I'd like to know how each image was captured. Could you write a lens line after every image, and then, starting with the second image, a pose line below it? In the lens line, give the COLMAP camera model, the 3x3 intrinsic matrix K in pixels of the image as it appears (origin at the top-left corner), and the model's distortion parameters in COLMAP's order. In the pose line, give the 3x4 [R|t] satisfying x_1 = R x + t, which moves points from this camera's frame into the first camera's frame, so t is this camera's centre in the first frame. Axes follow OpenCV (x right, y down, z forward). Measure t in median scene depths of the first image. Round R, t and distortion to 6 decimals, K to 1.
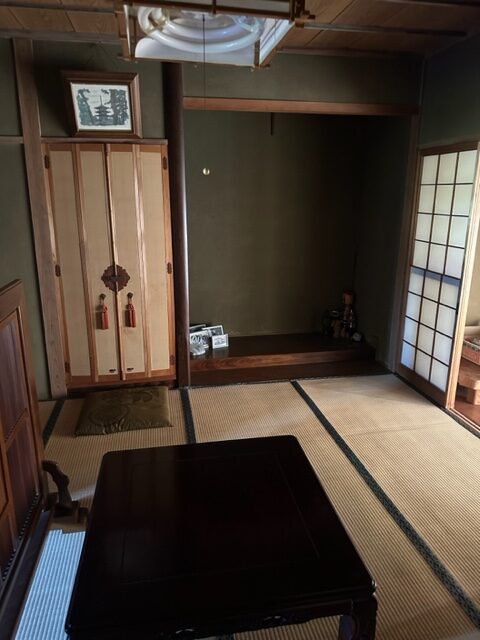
lens RADIAL K [[454.9, 0, 237.0], [0, 454.9, 319.3], [0, 0, 1]] dist [0.091851, -0.125143]
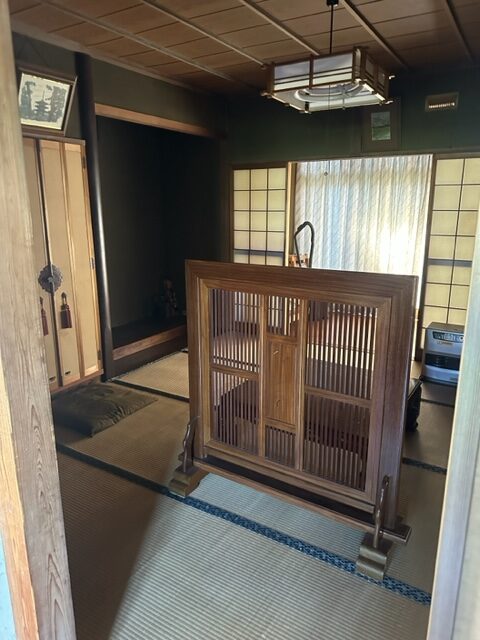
lens RADIAL K [[454.9, 0, 237.0], [0, 454.9, 319.3], [0, 0, 1]] dist [0.091851, -0.125143]
pose [[0.680062, -0.179586, 0.710820, -0.694274], [0.195444, 0.978858, 0.060318, 0.010507], [-0.706624, 0.097906, 0.700783, 0.059973]]
